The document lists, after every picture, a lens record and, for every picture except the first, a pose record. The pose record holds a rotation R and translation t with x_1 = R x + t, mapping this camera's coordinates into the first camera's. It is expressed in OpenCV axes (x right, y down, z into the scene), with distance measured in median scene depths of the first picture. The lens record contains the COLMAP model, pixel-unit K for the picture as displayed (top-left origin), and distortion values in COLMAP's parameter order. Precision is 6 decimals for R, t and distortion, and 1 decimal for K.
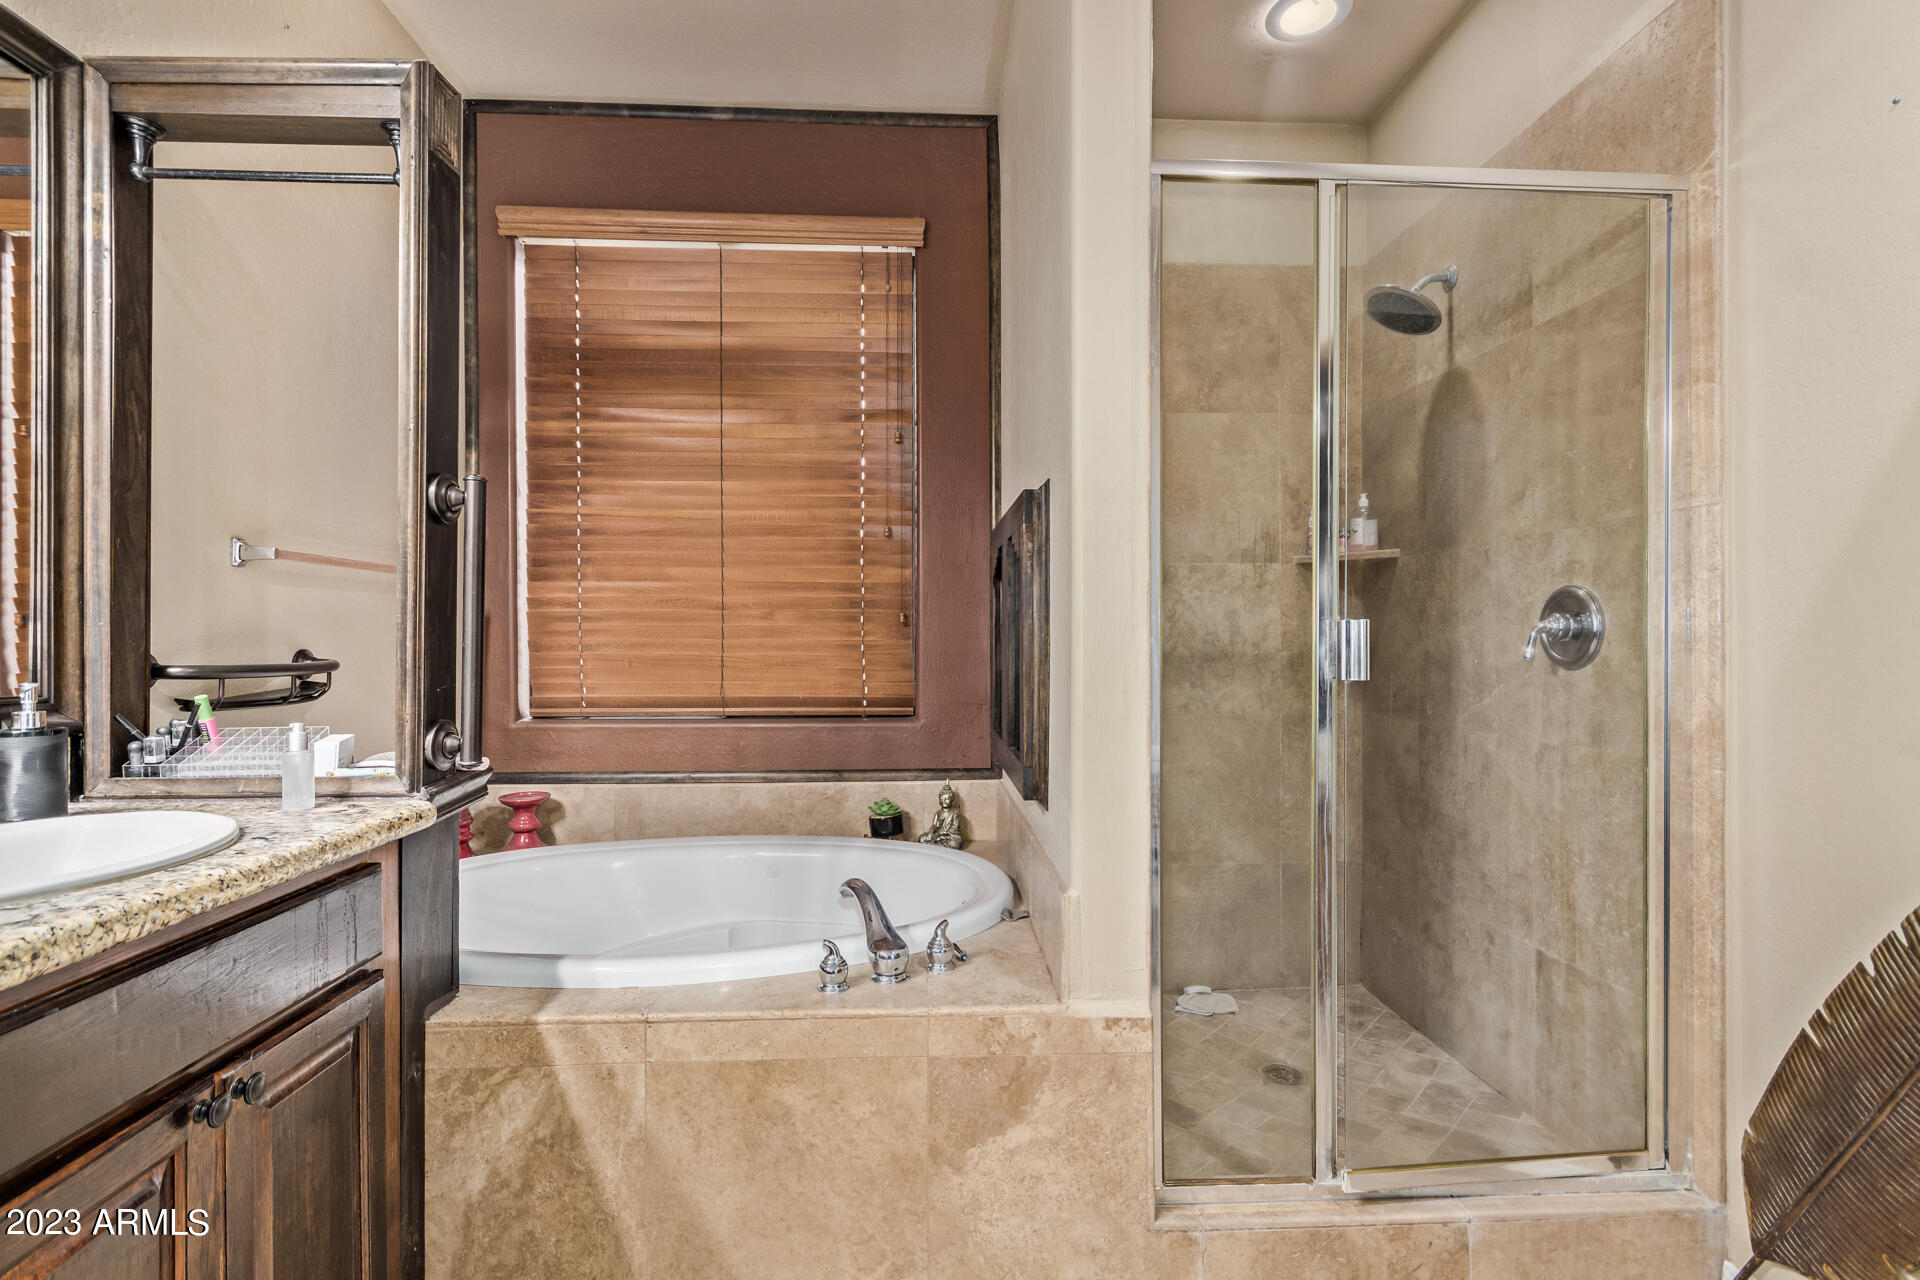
lens RADIAL K [[893.1, 0, 963.3], [0, 893.1, 641.3], [0, 0, 1]] dist [0.001489, 0.000740]
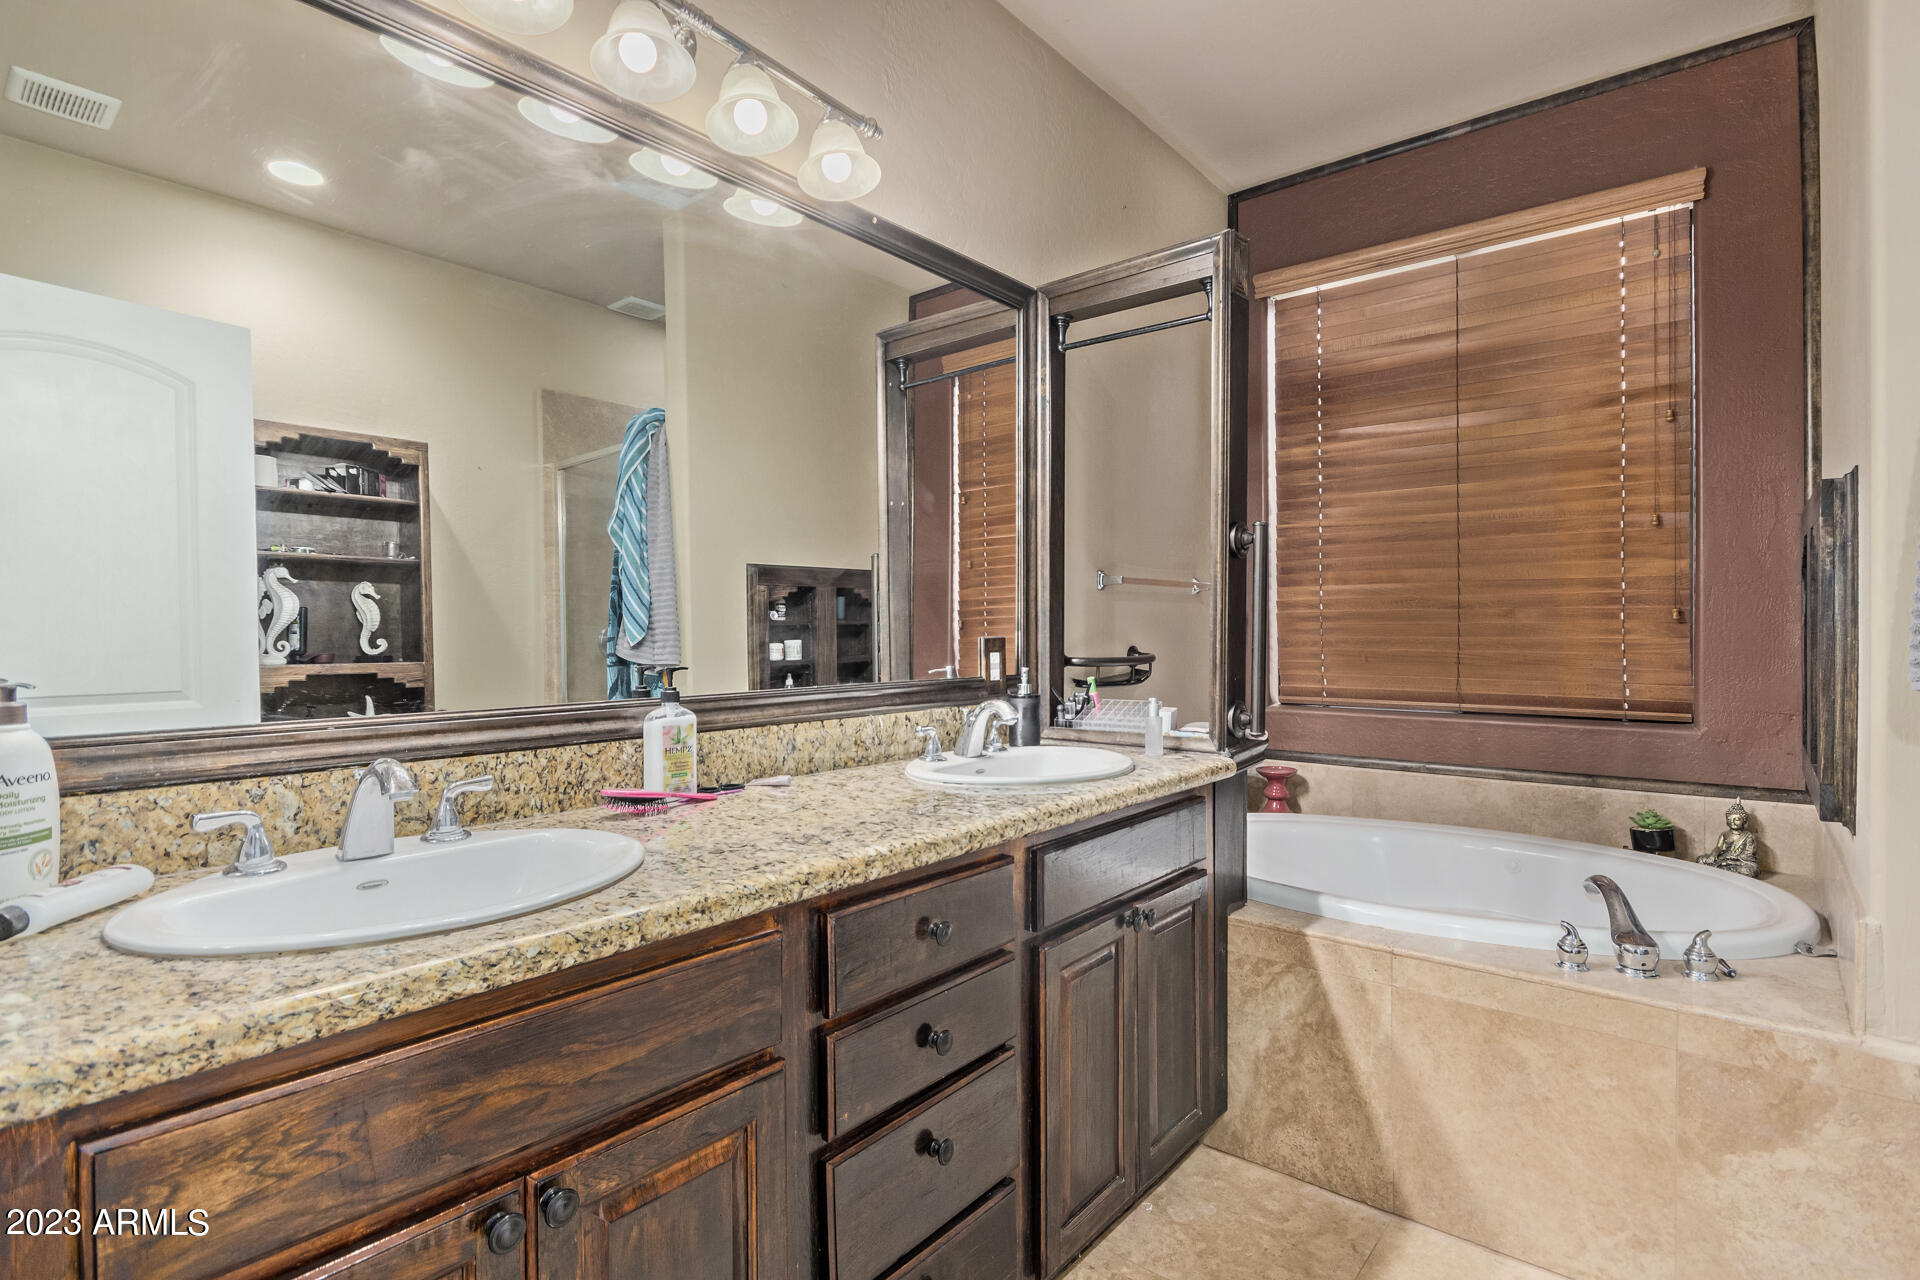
lens RADIAL K [[944.9, 0, 960.8], [0, 944.9, 635.6], [0, 0, 1]] dist [0.003660, -0.005799]
pose [[0.734330, 0.002168, -0.678789, 0.088682], [0.002654, 0.999978, 0.006065, -0.021850], [0.678787, -0.006255, 0.734308, -0.344936]]
